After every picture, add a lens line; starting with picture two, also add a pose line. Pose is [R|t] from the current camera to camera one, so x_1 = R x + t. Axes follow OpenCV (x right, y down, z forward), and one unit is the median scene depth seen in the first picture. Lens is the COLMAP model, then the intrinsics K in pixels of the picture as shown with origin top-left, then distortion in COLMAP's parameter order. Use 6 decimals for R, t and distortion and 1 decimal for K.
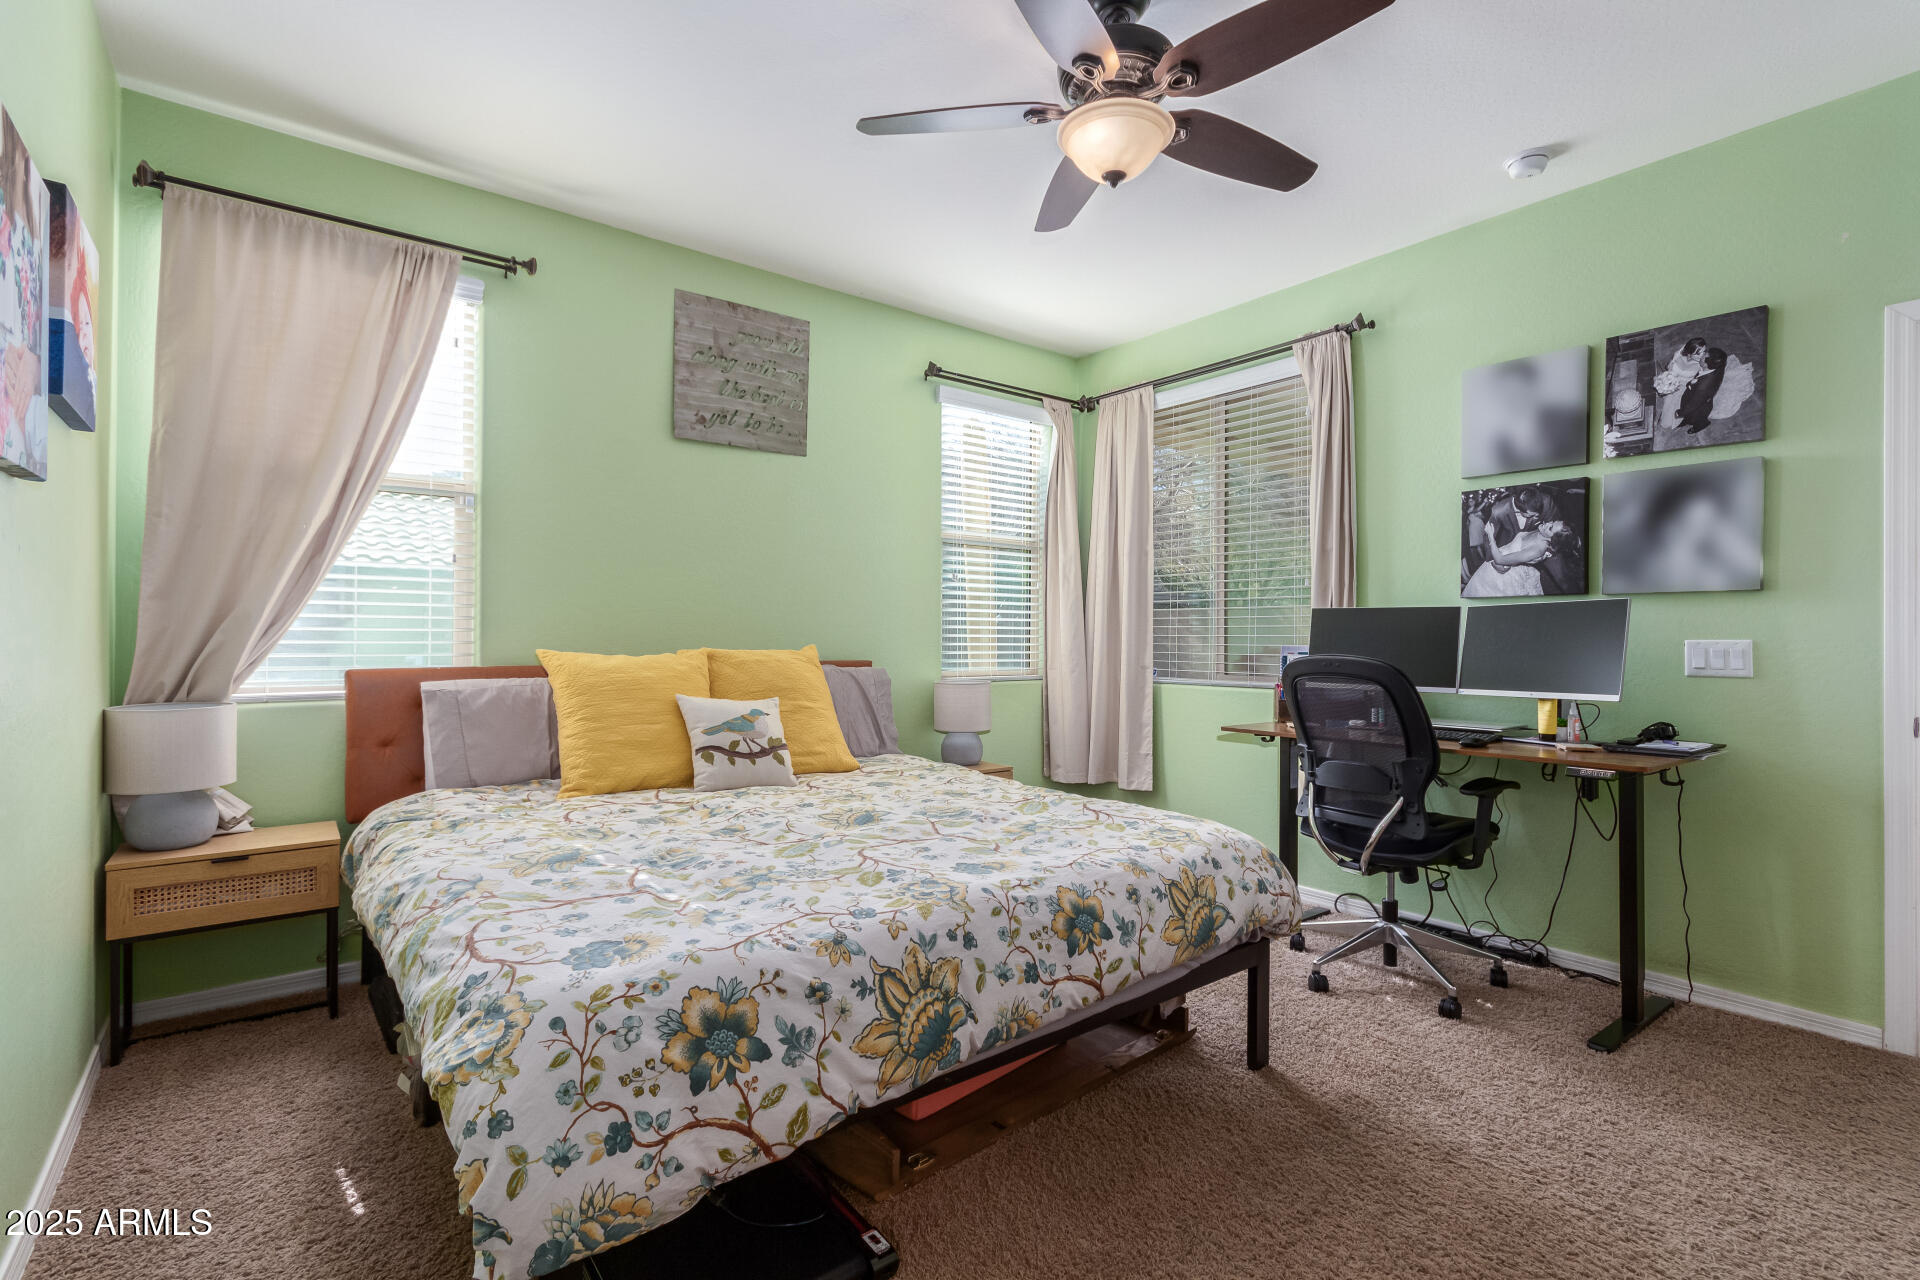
lens RADIAL K [[890.4, 0, 988.5], [0, 890.4, 635.1], [0, 0, 1]] dist [0.003308, 0.001067]
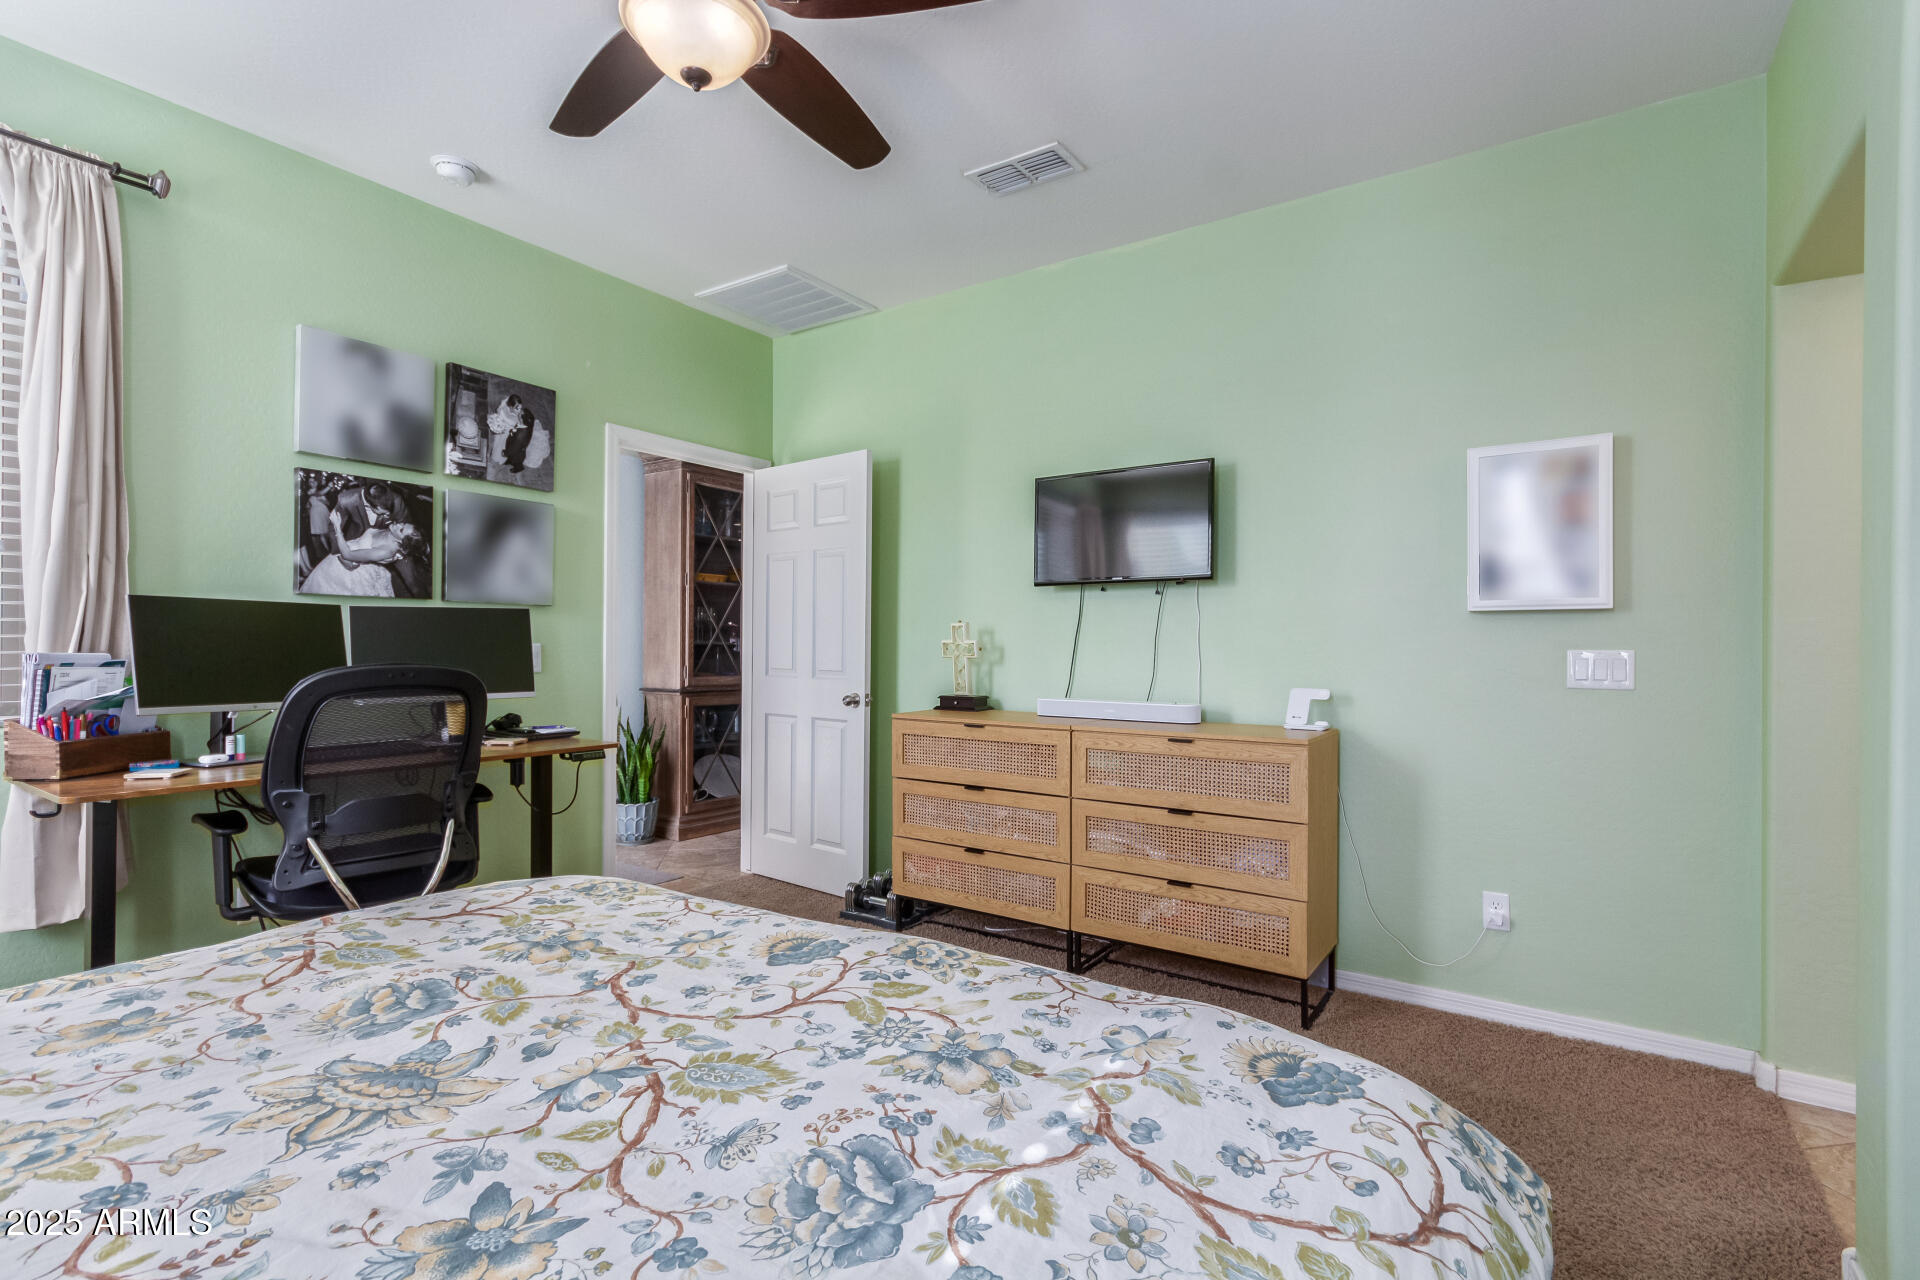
lens RADIAL K [[890.4, 0, 961.0], [0, 890.4, 644.7], [0, 0, 1]] dist [0.003308, 0.001067]
pose [[-0.282674, -0.002985, 0.959211, -0.596901], [-0.012307, 0.999924, -0.000515, -0.000459], [-0.959137, -0.011951, -0.282689, 0.838118]]
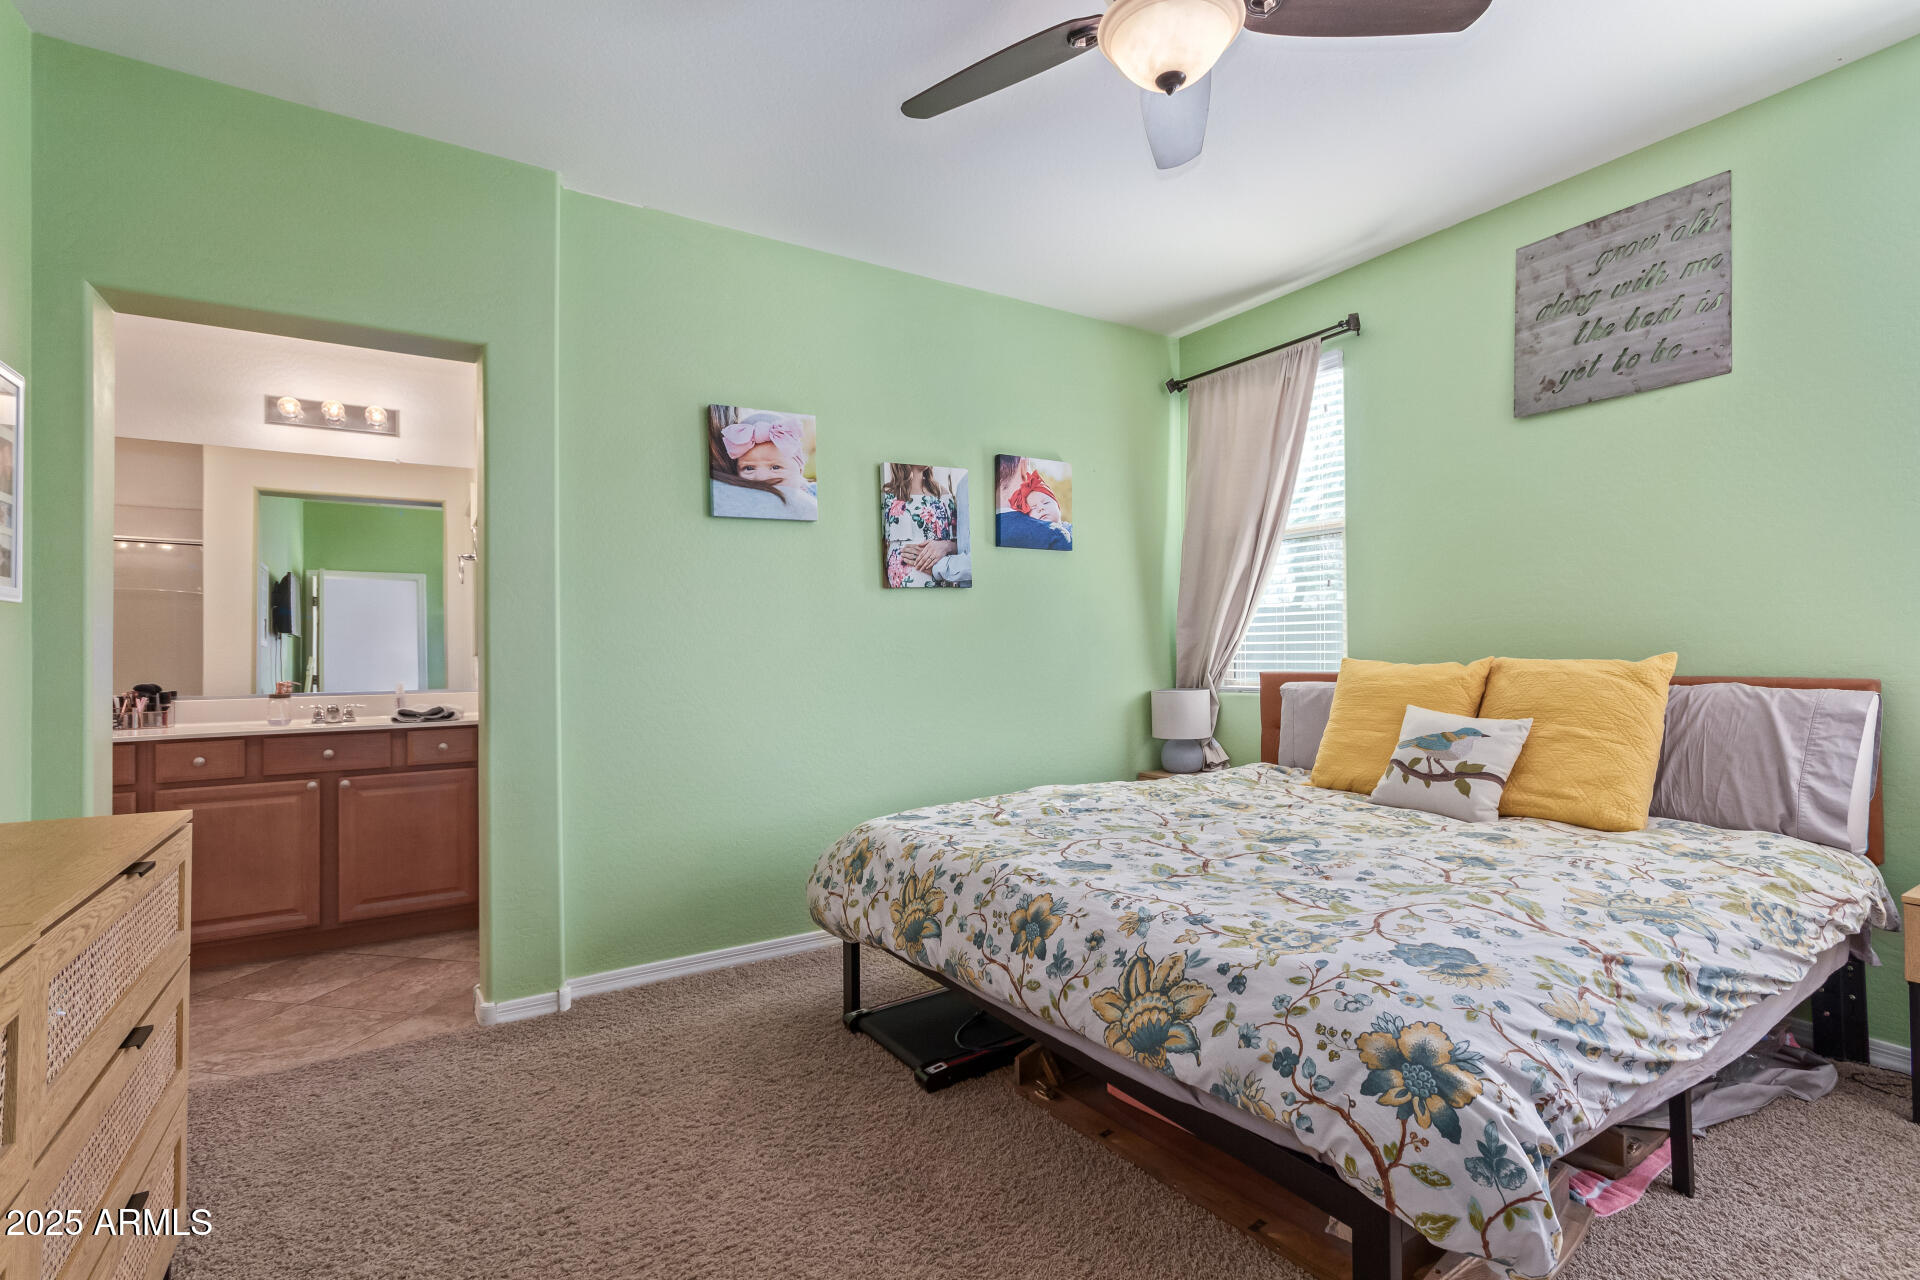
lens RADIAL K [[890.4, 0, 945.8], [0, 890.4, 639.2], [0, 0, 1]] dist [0.003308, 0.001067]
pose [[-0.125824, -0.014305, -0.991949, 0.586846], [0.016320, 0.999731, -0.016487, 0.003063], [0.991918, -0.018263, -0.125557, 0.537554]]
